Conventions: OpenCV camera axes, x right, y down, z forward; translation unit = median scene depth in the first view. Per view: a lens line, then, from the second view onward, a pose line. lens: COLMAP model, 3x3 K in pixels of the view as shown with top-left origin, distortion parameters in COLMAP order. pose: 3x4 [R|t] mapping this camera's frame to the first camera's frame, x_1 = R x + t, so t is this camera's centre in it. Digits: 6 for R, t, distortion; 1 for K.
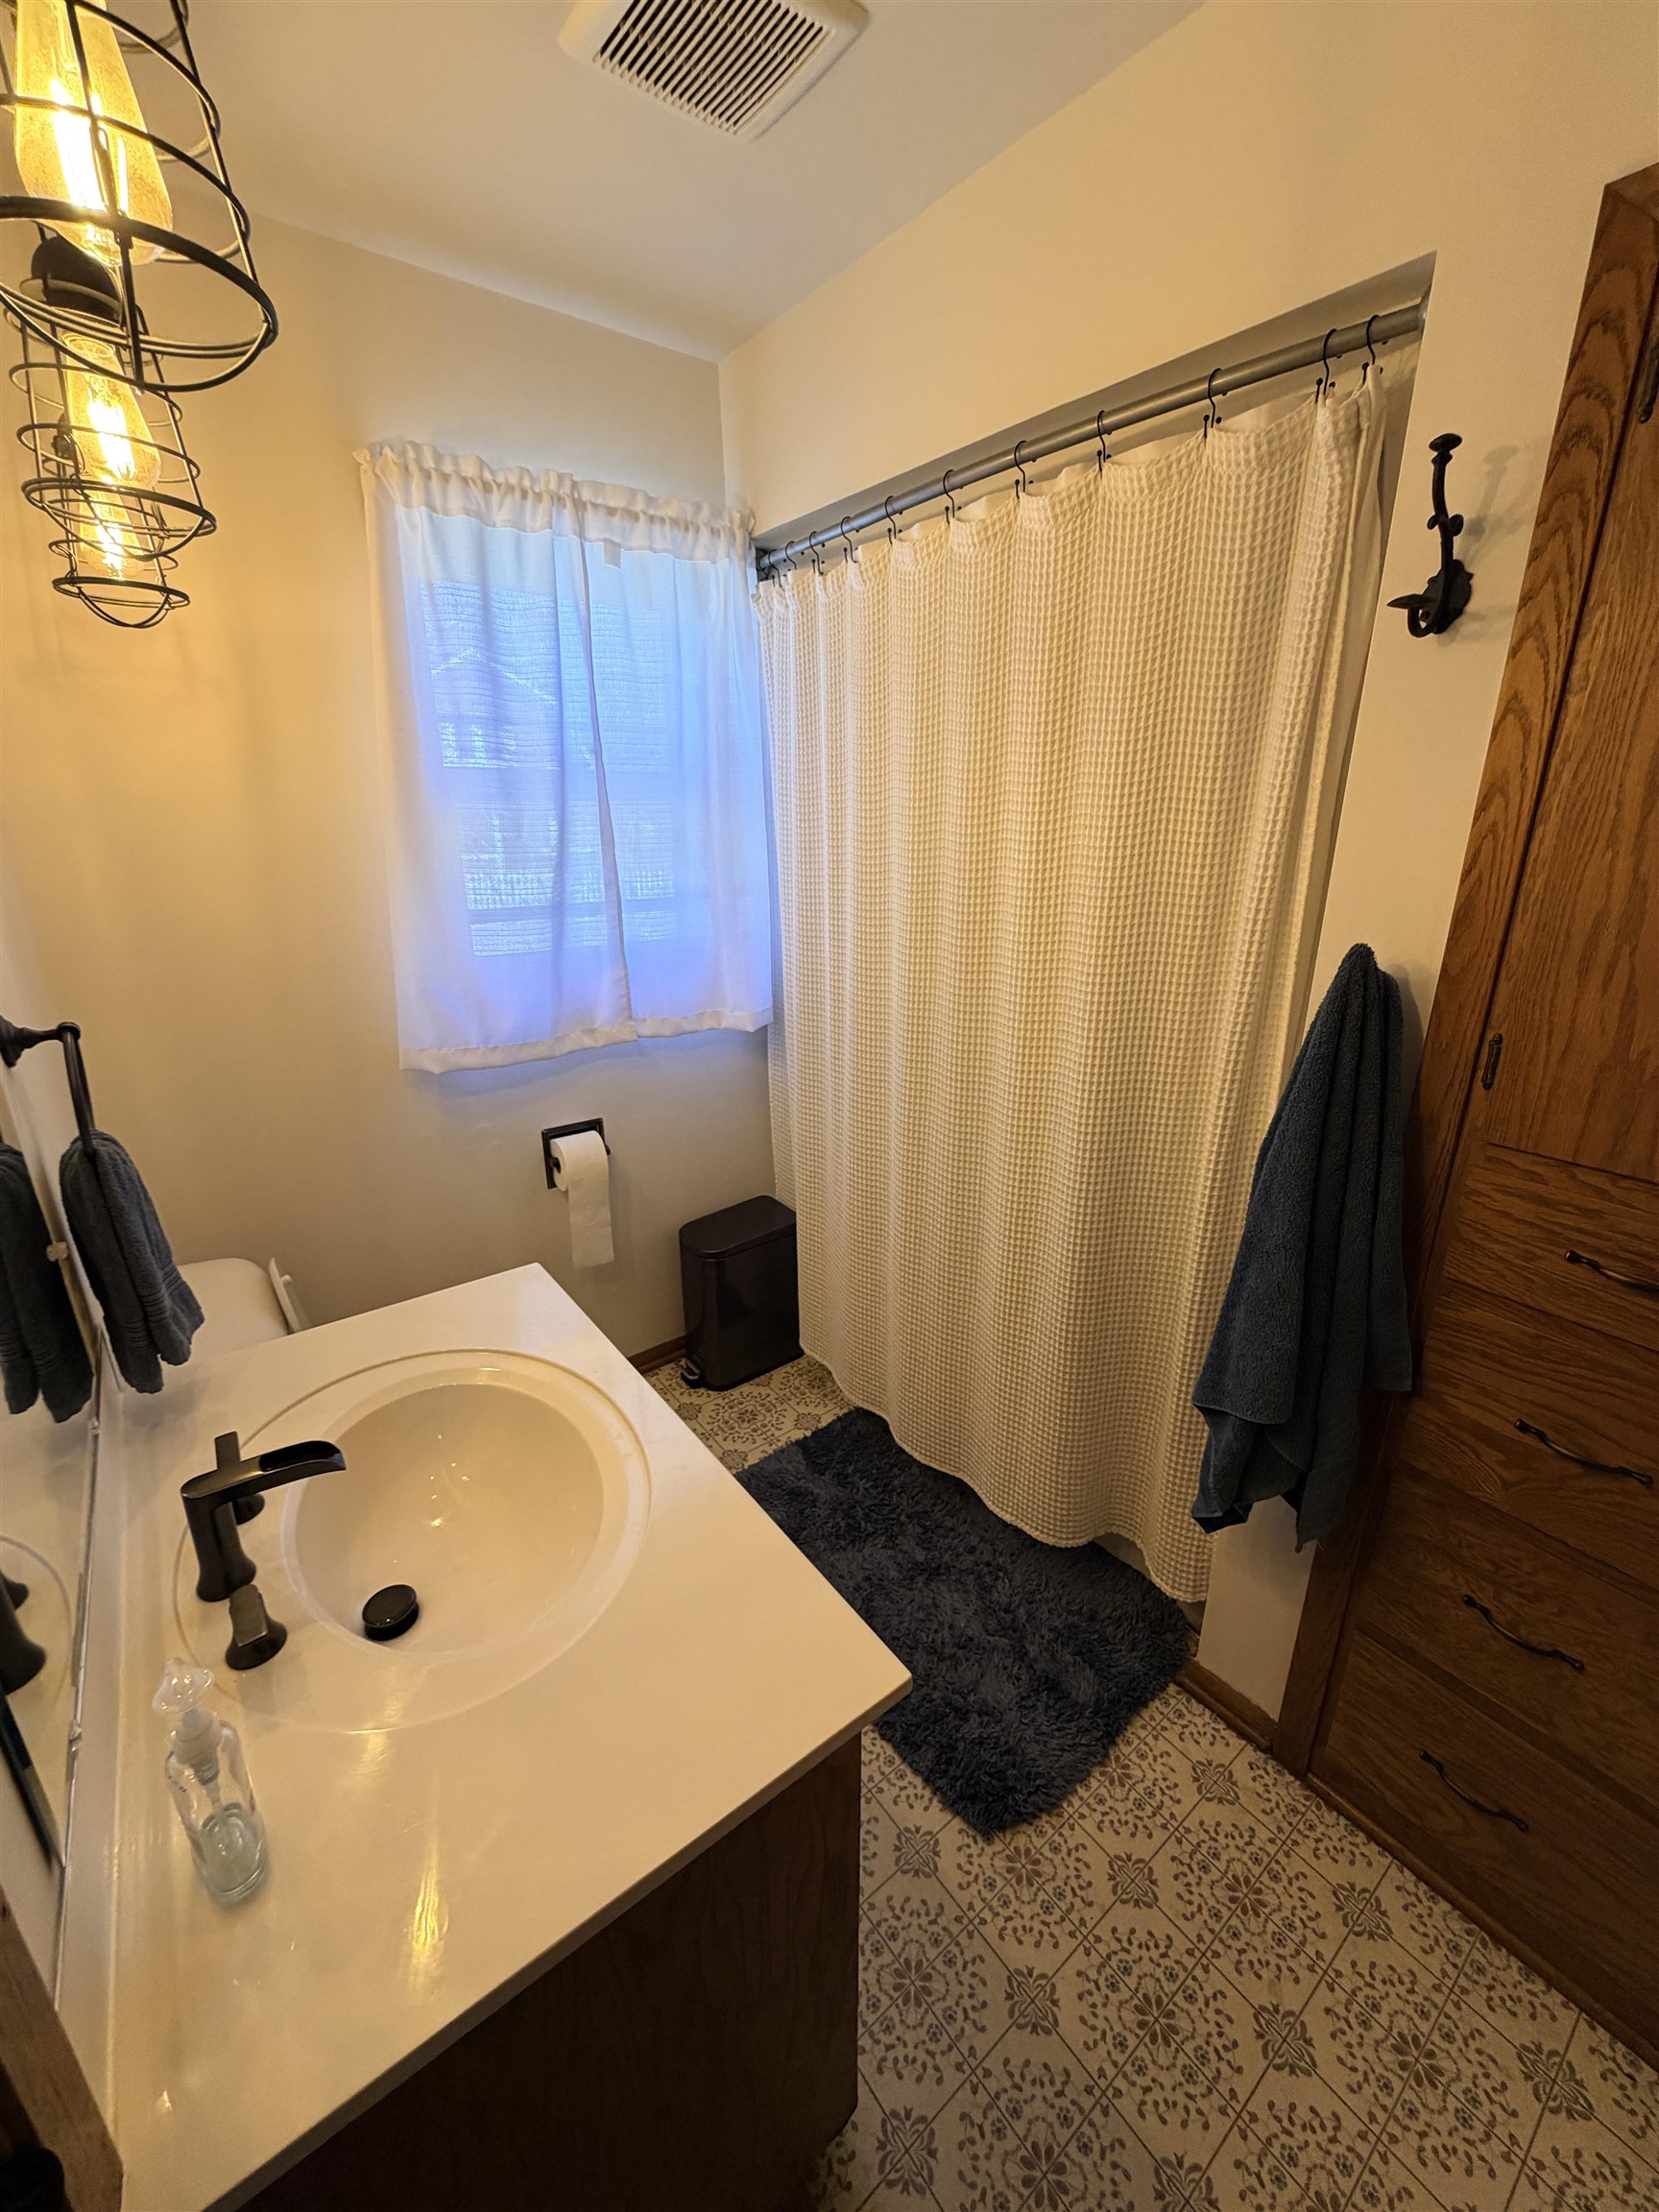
lens RADIAL K [[880.7, 0, 829.5], [0, 880.7, 1106.0], [0, 0, 1]] dist [0.000559, -0.000387]
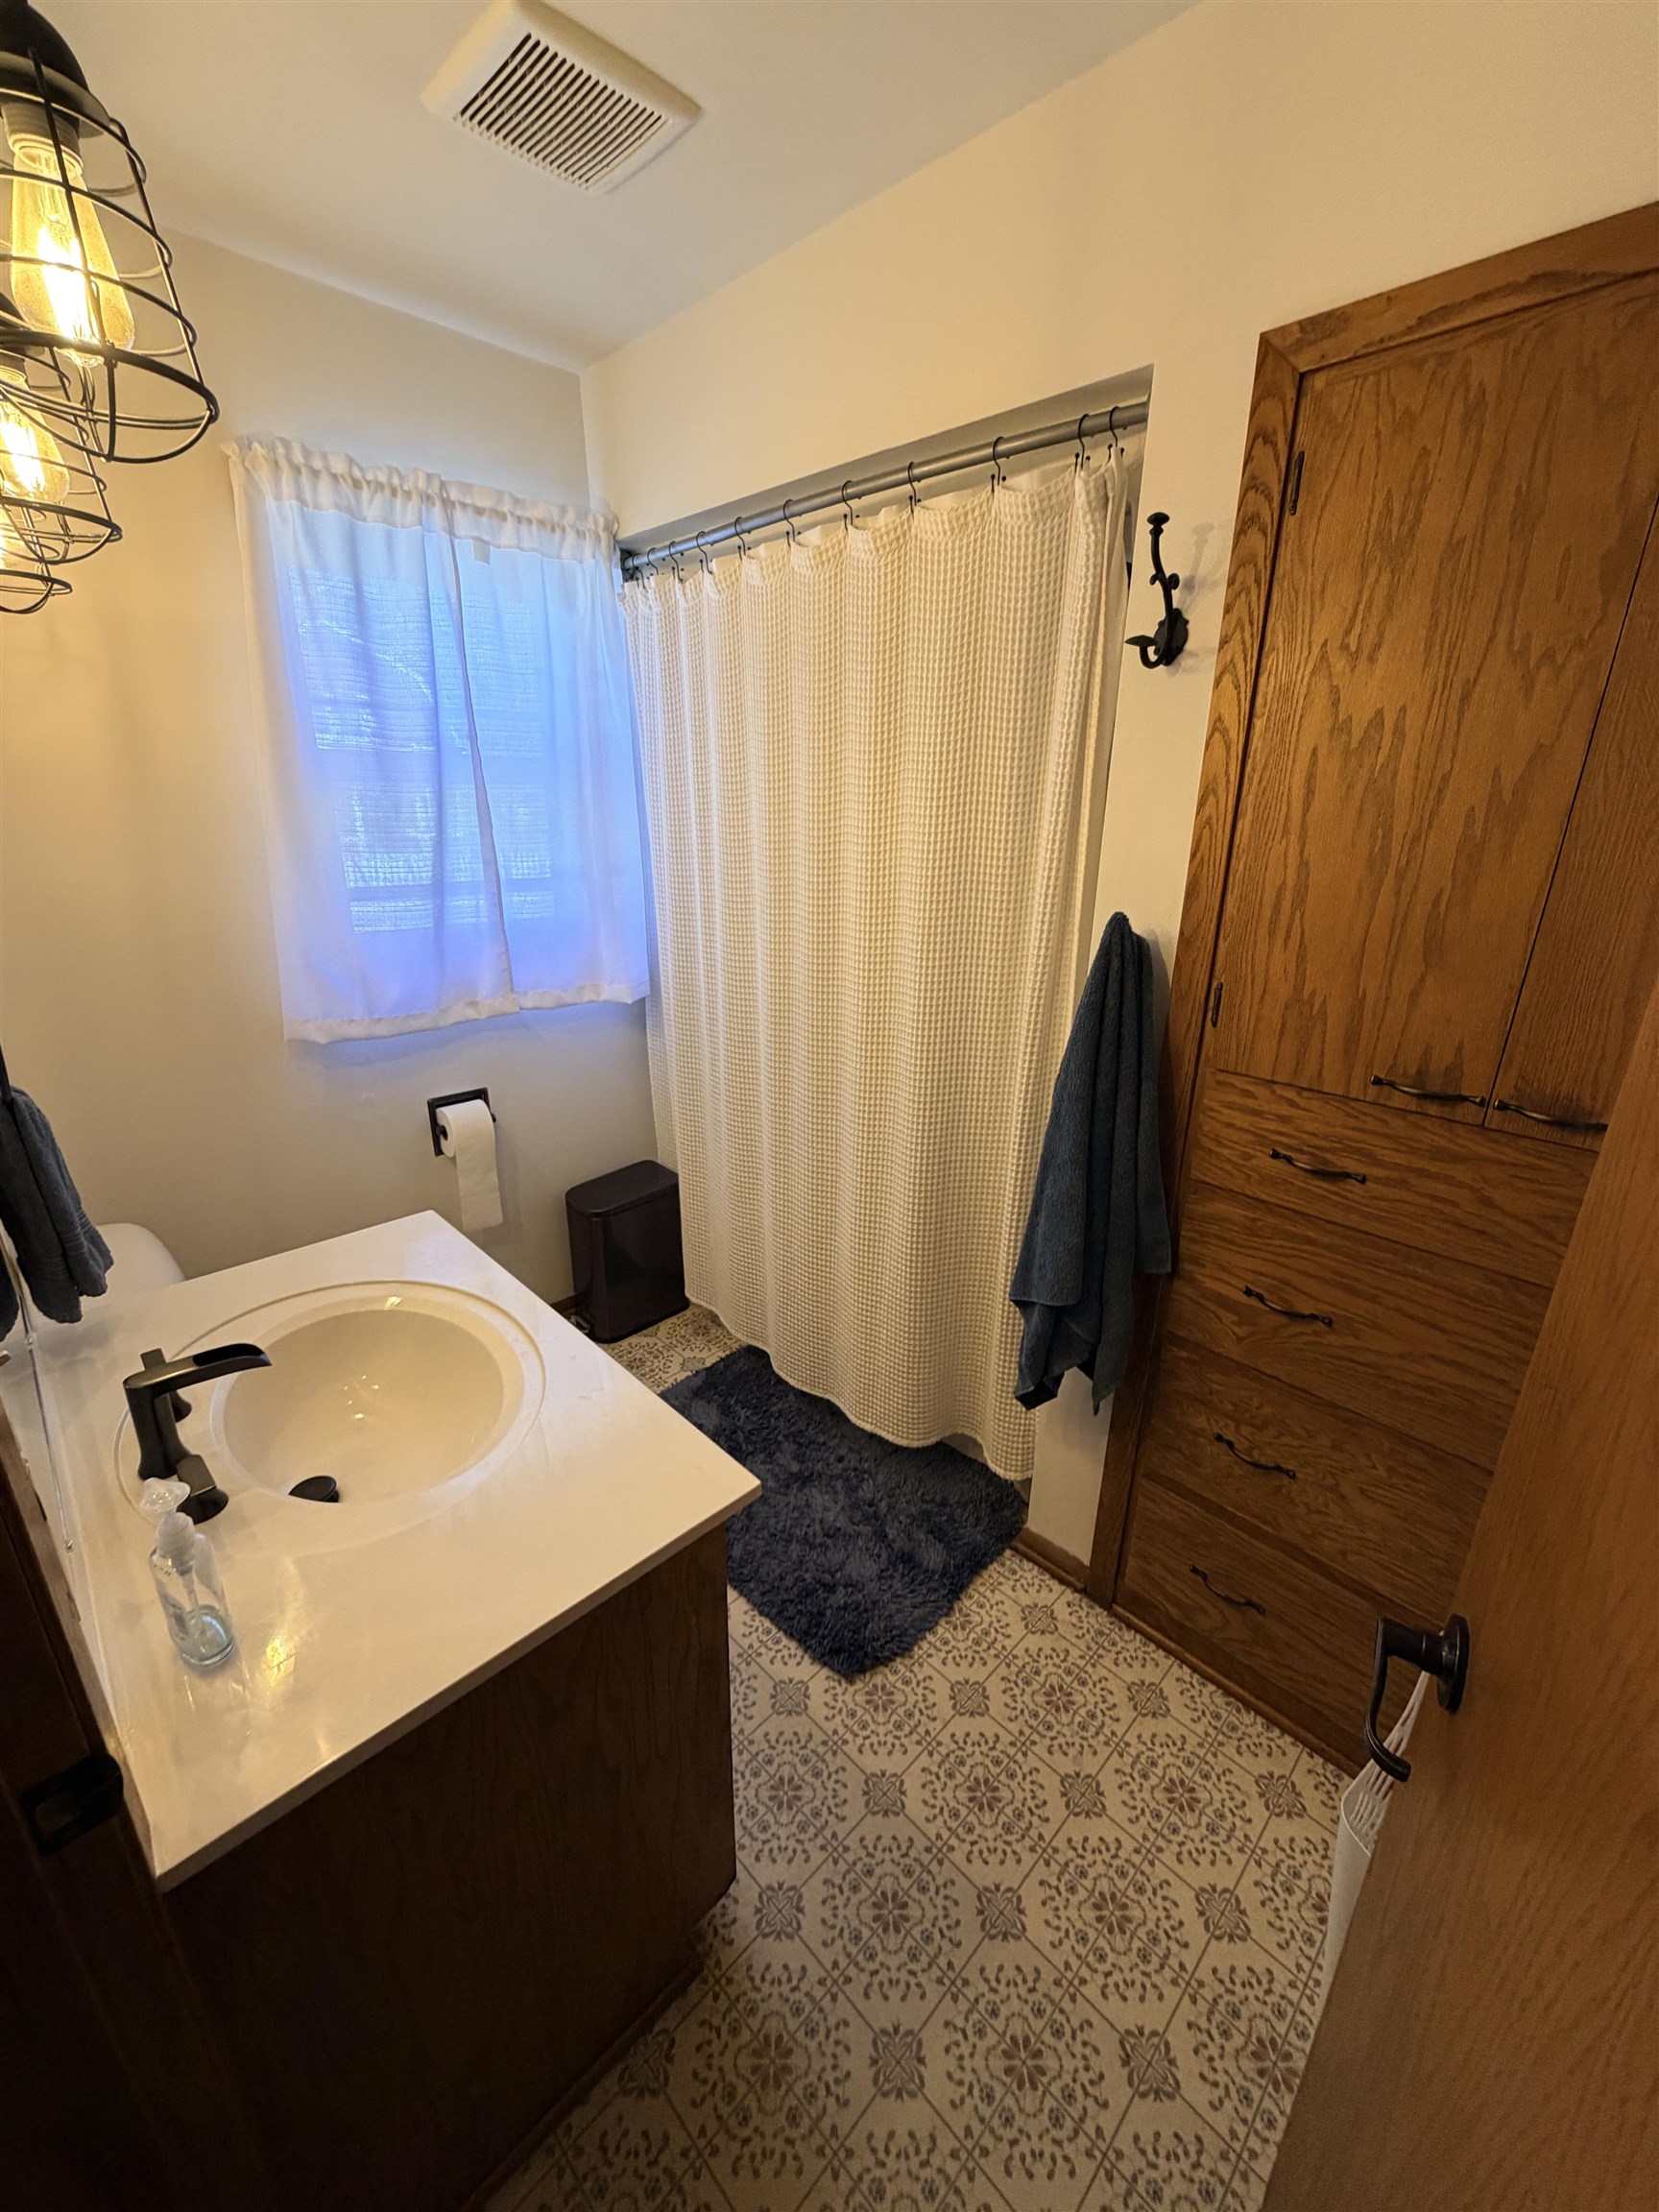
lens RADIAL K [[880.7, 0, 829.5], [0, 880.7, 1106.0], [0, 0, 1]] dist [0.000559, -0.000387]
pose [[0.992032, -0.026497, 0.123172, 0.029924], [0.024844, 0.999580, 0.014940, 0.052361], [-0.123516, -0.011761, 0.992273, -0.162940]]
